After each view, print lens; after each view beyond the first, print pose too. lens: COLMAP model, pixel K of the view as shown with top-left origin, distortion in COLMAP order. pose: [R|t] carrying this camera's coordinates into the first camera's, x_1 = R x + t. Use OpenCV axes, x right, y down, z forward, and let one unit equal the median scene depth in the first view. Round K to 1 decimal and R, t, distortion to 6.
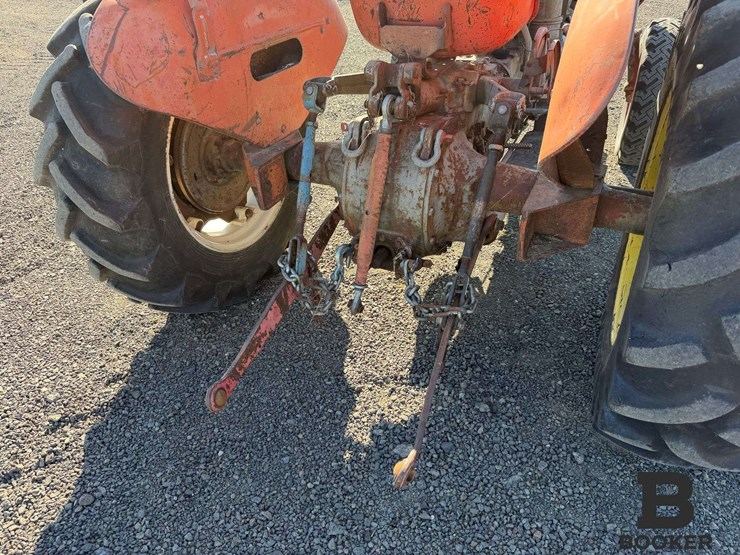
lens RADIAL K [[525.6, 0, 366.2], [0, 525.6, 282.0], [0, 0, 1]] dist [0.038919, -0.054809]
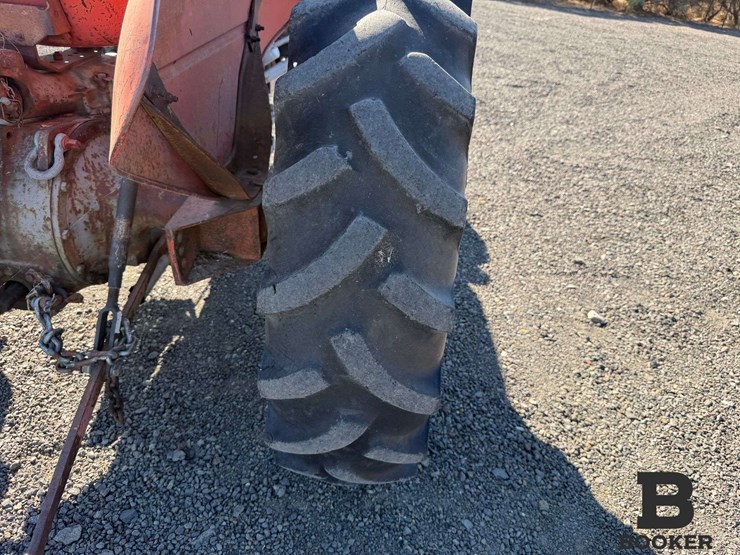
lens RADIAL K [[525.6, 0, 381.5], [0, 525.6, 279.8], [0, 0, 1]] dist [0.038919, -0.054809]
pose [[0.915140, -0.103516, 0.389620, 0.224450], [0.109600, 0.993954, 0.006650, -0.016748], [-0.387953, 0.036616, 0.920952, 0.066473]]
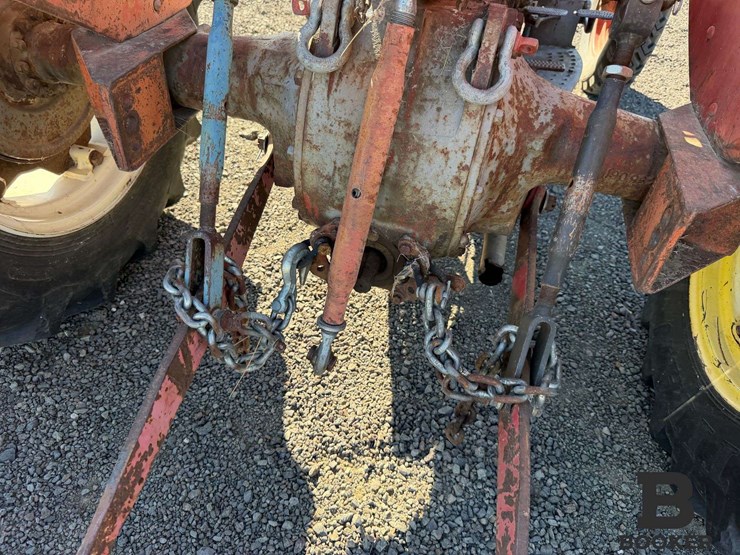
lens RADIAL K [[525.6, 0, 365.0], [0, 525.6, 279.8], [0, 0, 1]] dist [0.038919, -0.054809]
pose [[0.973178, -0.033984, 0.227531, -0.097135], [-0.001394, 0.988140, 0.153551, -0.118150], [-0.230051, -0.149750, 0.961588, 0.473051]]
